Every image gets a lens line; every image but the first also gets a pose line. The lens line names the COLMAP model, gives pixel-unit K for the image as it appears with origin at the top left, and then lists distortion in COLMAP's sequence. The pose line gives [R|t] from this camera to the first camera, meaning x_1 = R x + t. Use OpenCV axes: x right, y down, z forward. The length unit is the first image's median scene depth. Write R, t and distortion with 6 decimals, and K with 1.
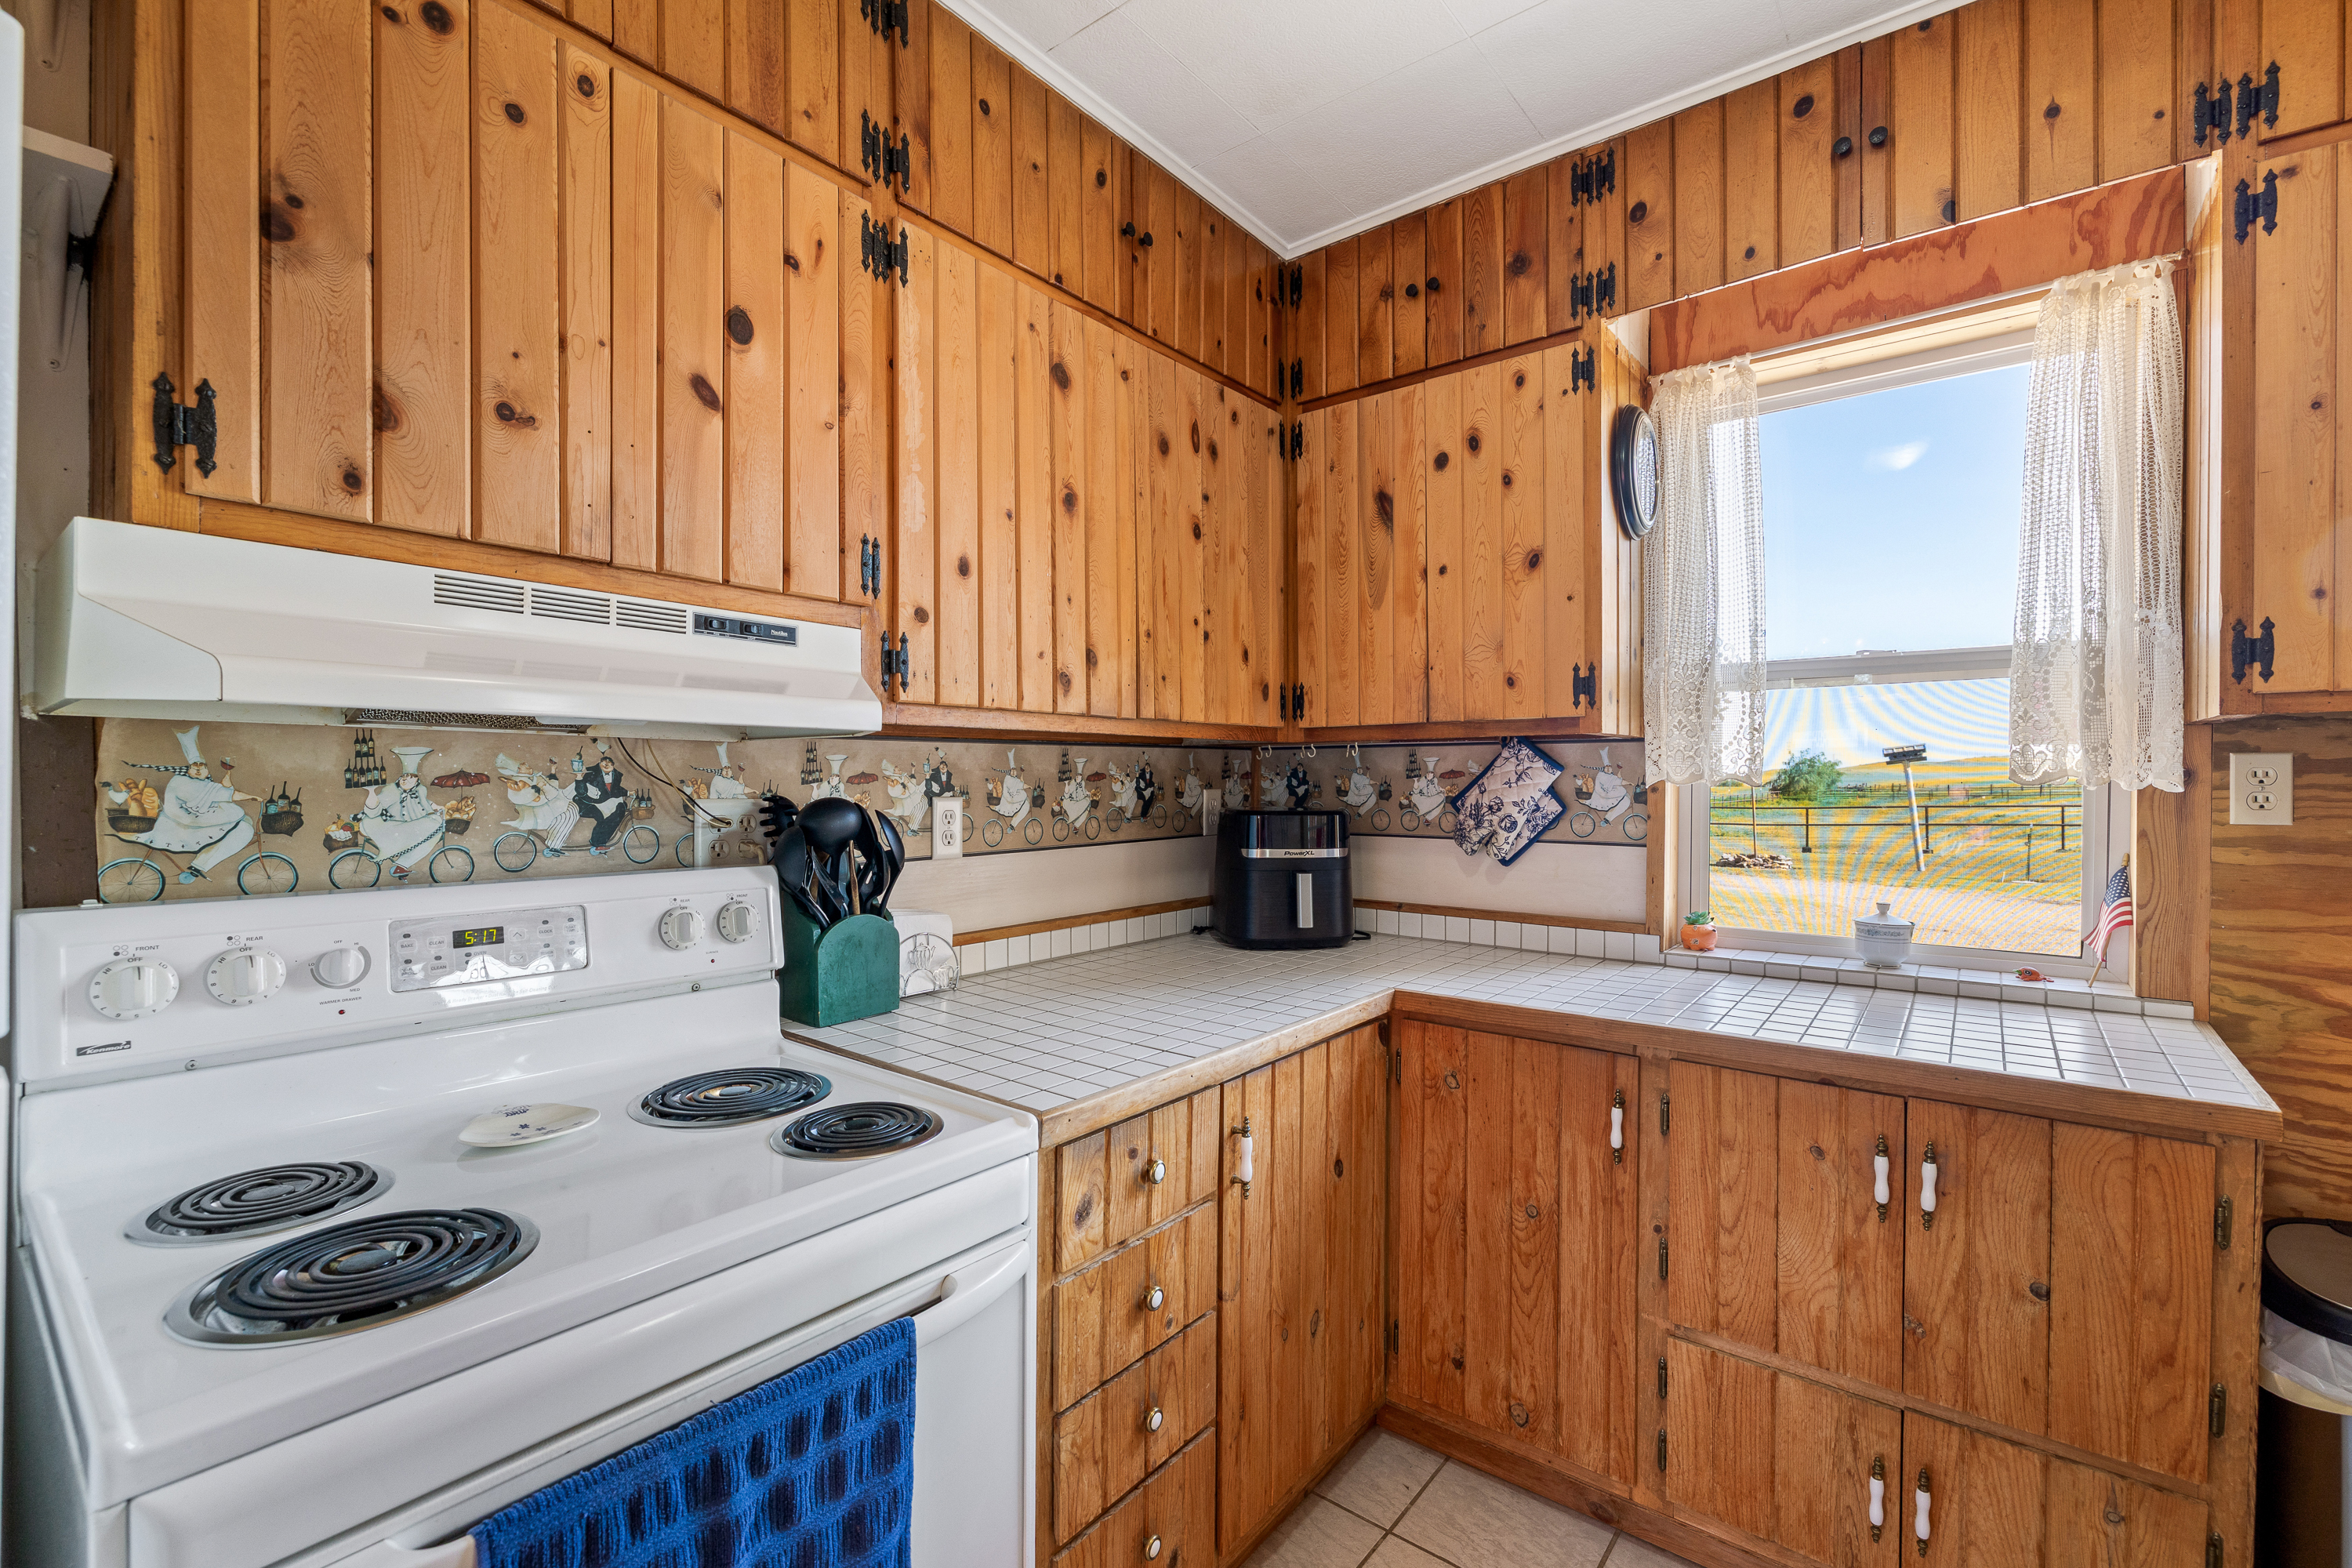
lens RADIAL K [[1021.0, 0, 1185.2], [0, 1021.0, 787.4], [0, 0, 1]] dist [-0.004102, 0.000550]
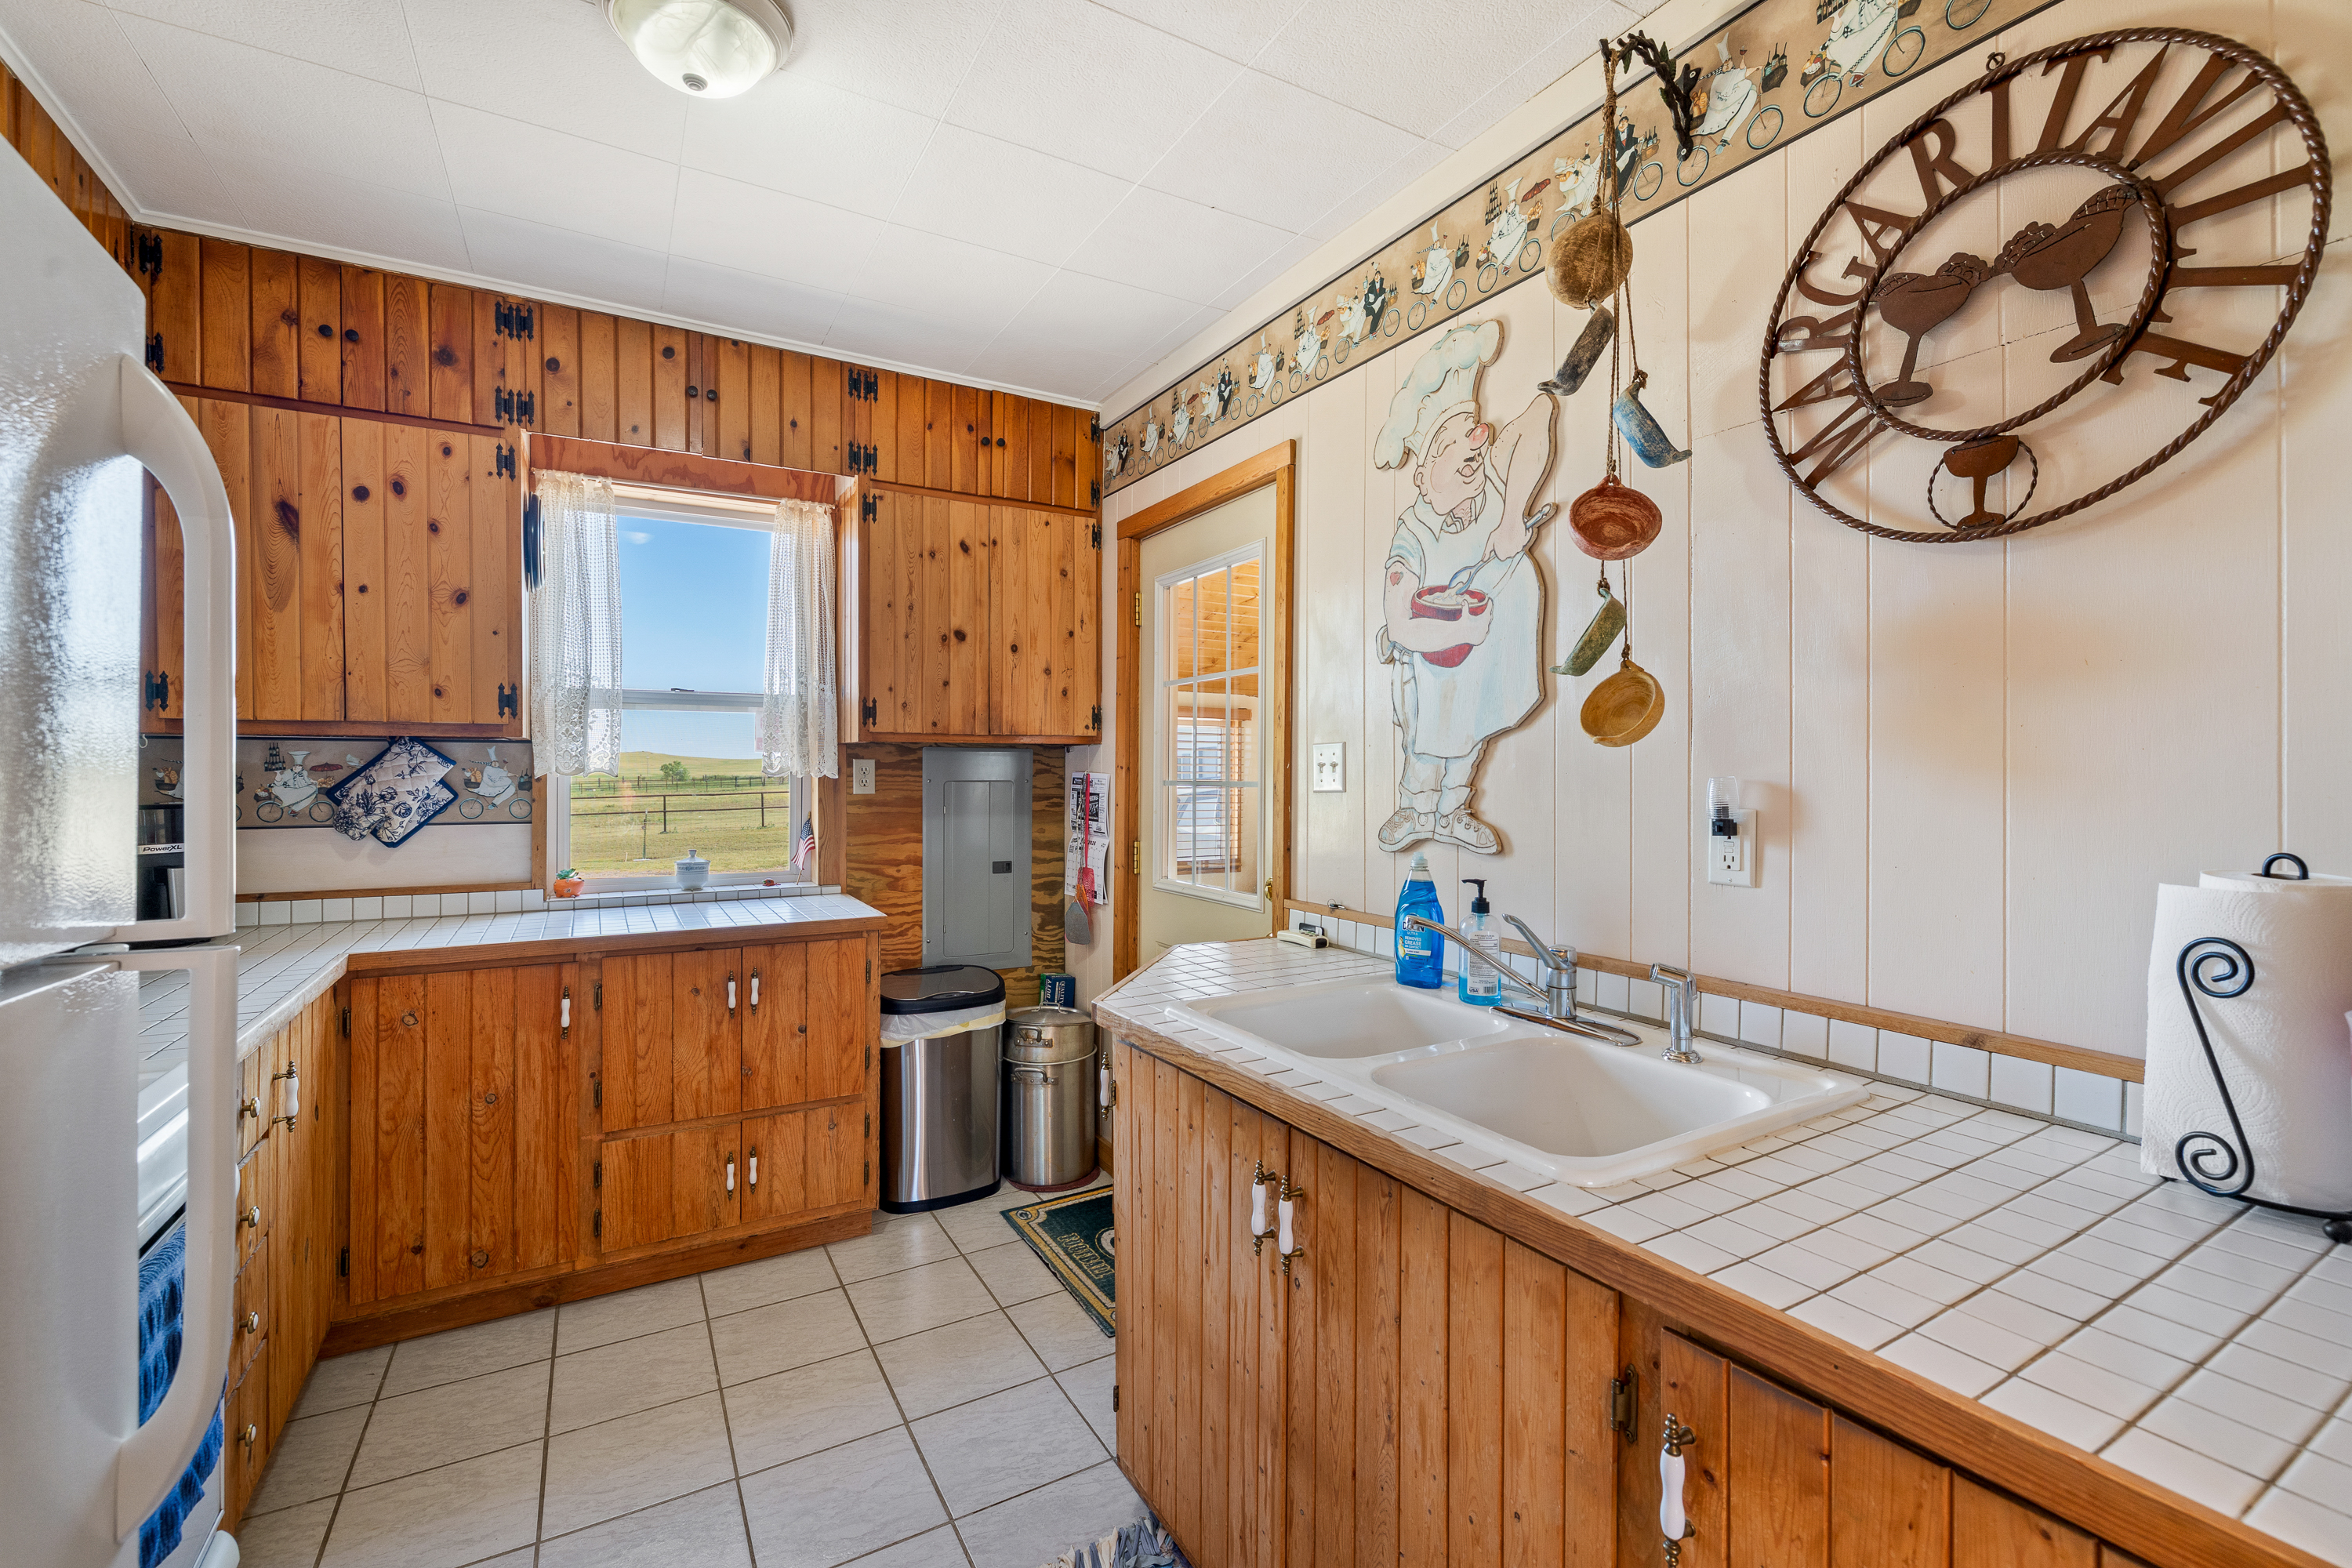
lens RADIAL K [[999.7, 0, 1178.2], [0, 999.7, 770.6], [0, 0, 1]] dist [-0.001385, 0.000174]
pose [[0.370758, 0.002049, 0.928727, -0.510315], [0.008355, 0.999950, -0.005542, 0.005242], [-0.928692, 0.009814, 0.370722, -0.297826]]
